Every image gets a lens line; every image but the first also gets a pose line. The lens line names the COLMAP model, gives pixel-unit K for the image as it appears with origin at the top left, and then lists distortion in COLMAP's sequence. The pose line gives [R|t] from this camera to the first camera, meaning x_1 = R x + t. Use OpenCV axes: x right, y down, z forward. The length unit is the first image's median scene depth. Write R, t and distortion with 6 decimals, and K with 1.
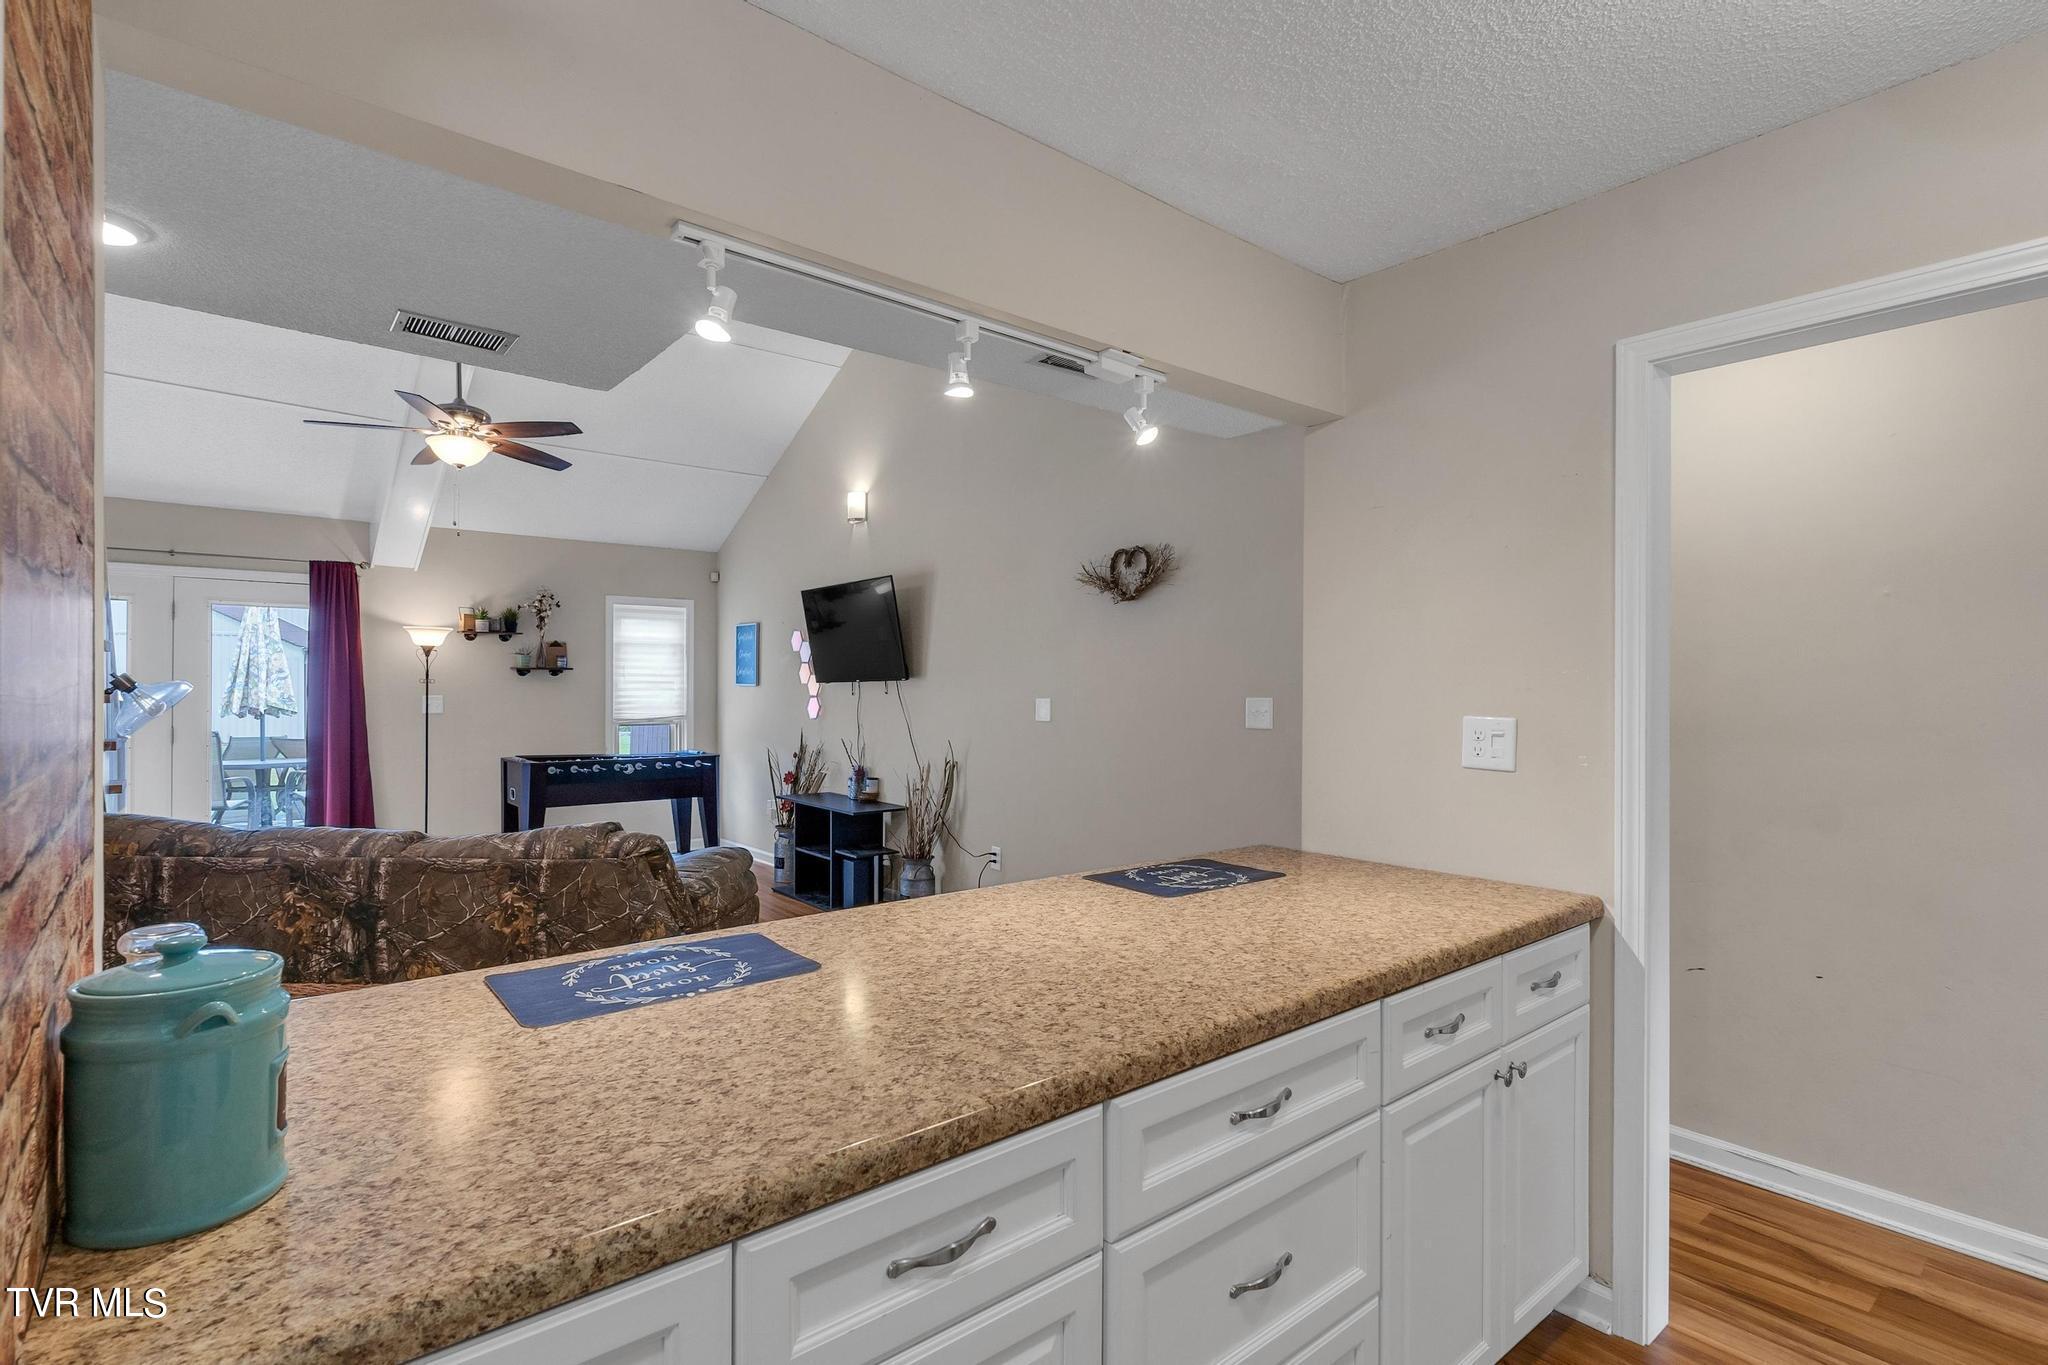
lens RADIAL K [[973.7, 0, 1024.0], [0, 973.7, 682.5], [0, 0, 1]] dist [-0.000865, -0.000282]
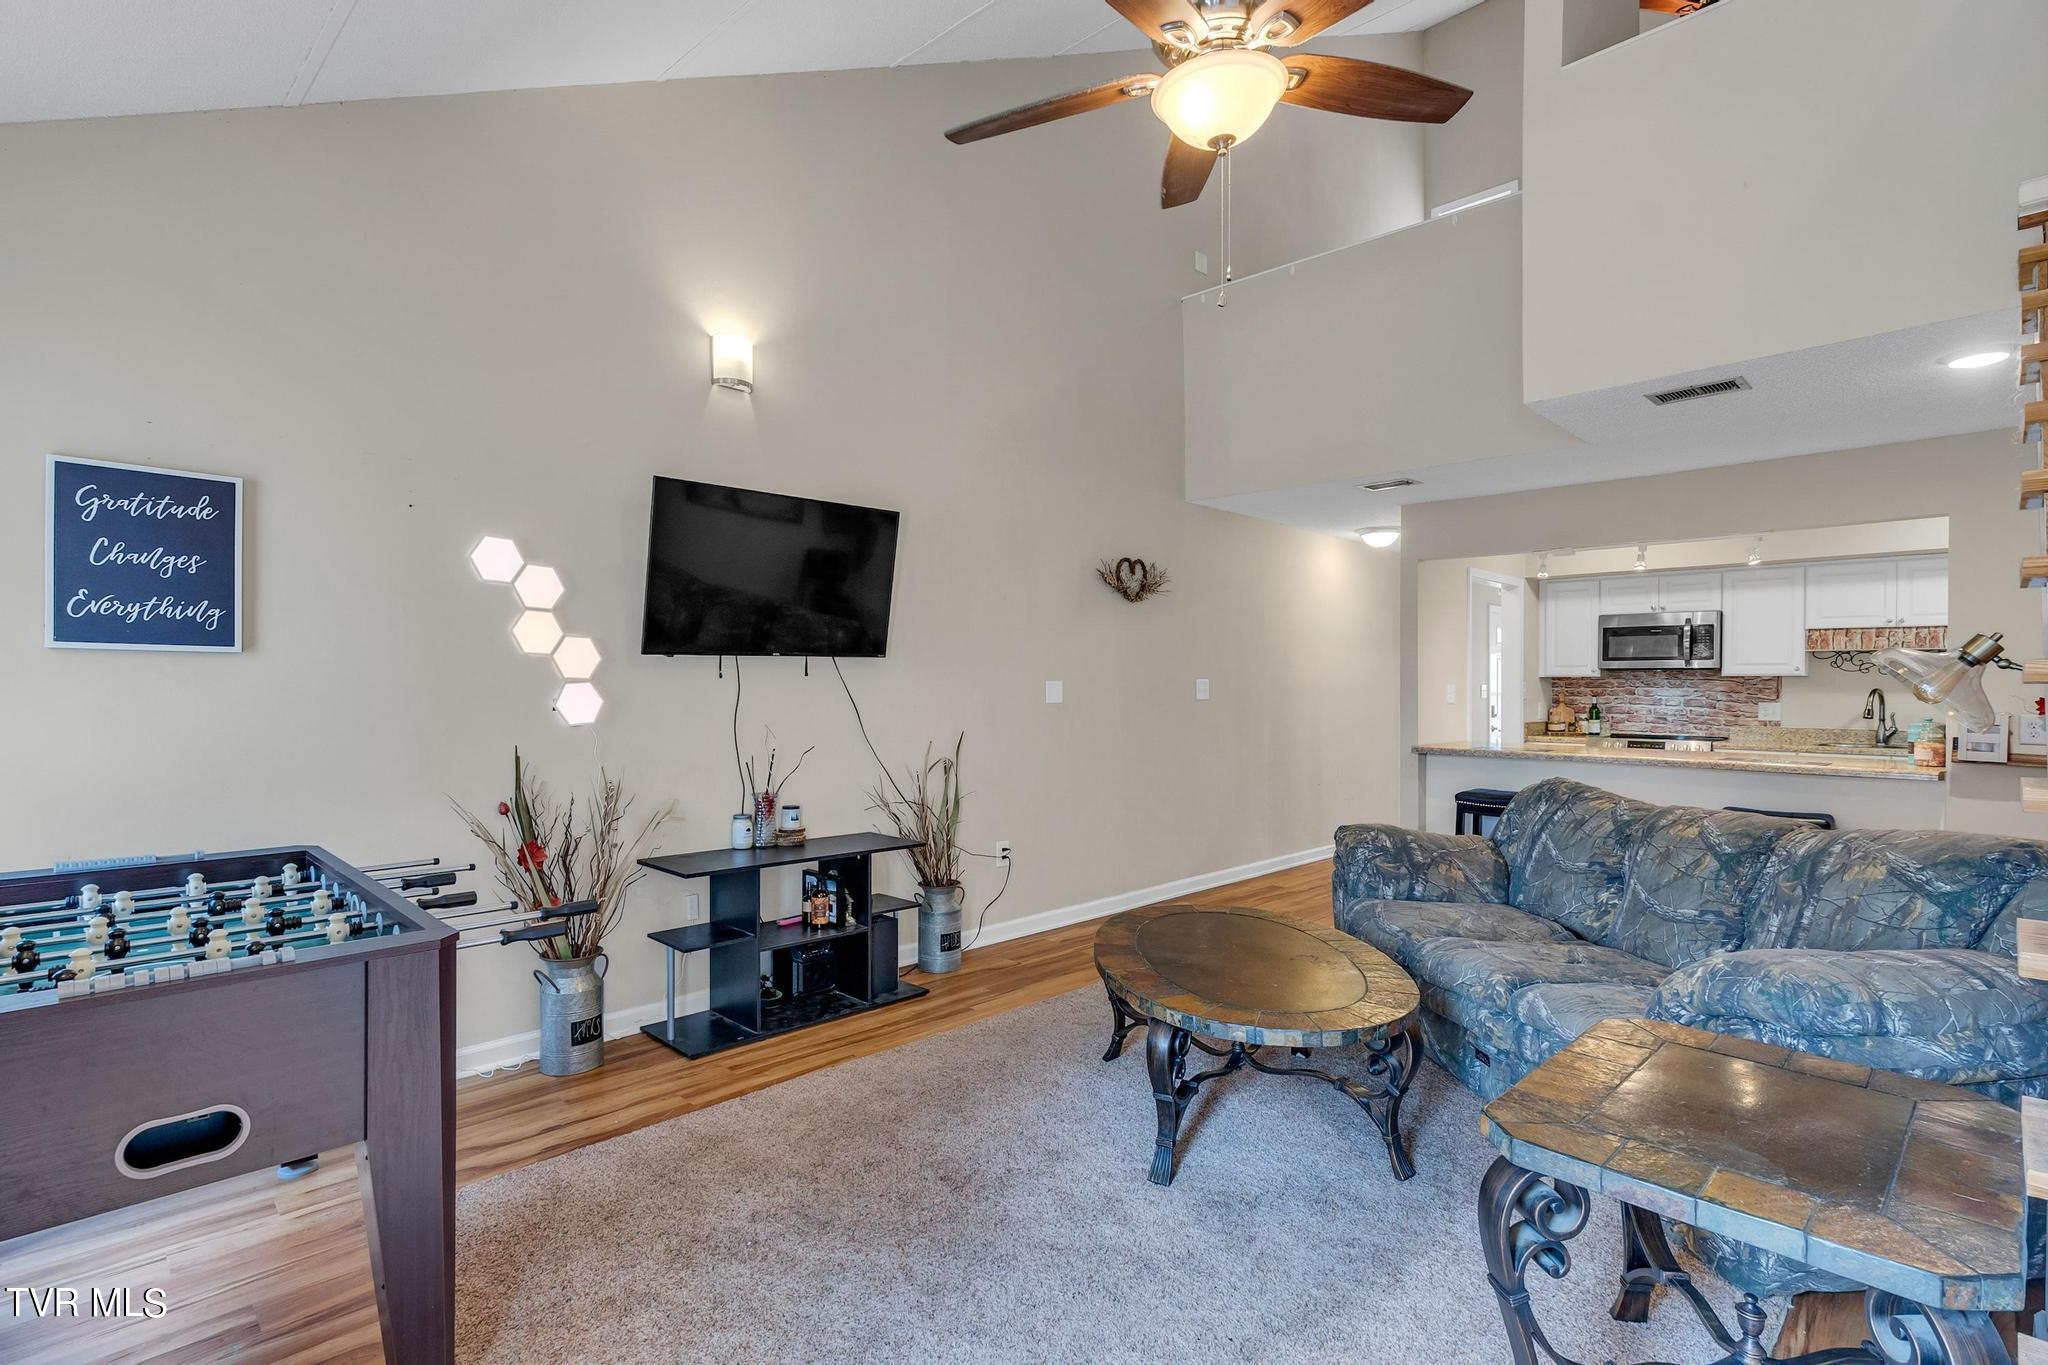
lens RADIAL K [[973.7, 0, 1024.0], [0, 973.7, 682.5], [0, 0, 1]] dist [-0.000865, -0.000282]
pose [[-0.093271, 0.000700, 0.995640, -0.838452], [-0.006786, 0.999976, -0.001339, 0.016662], [-0.995618, -0.006881, -0.093264, 0.940441]]
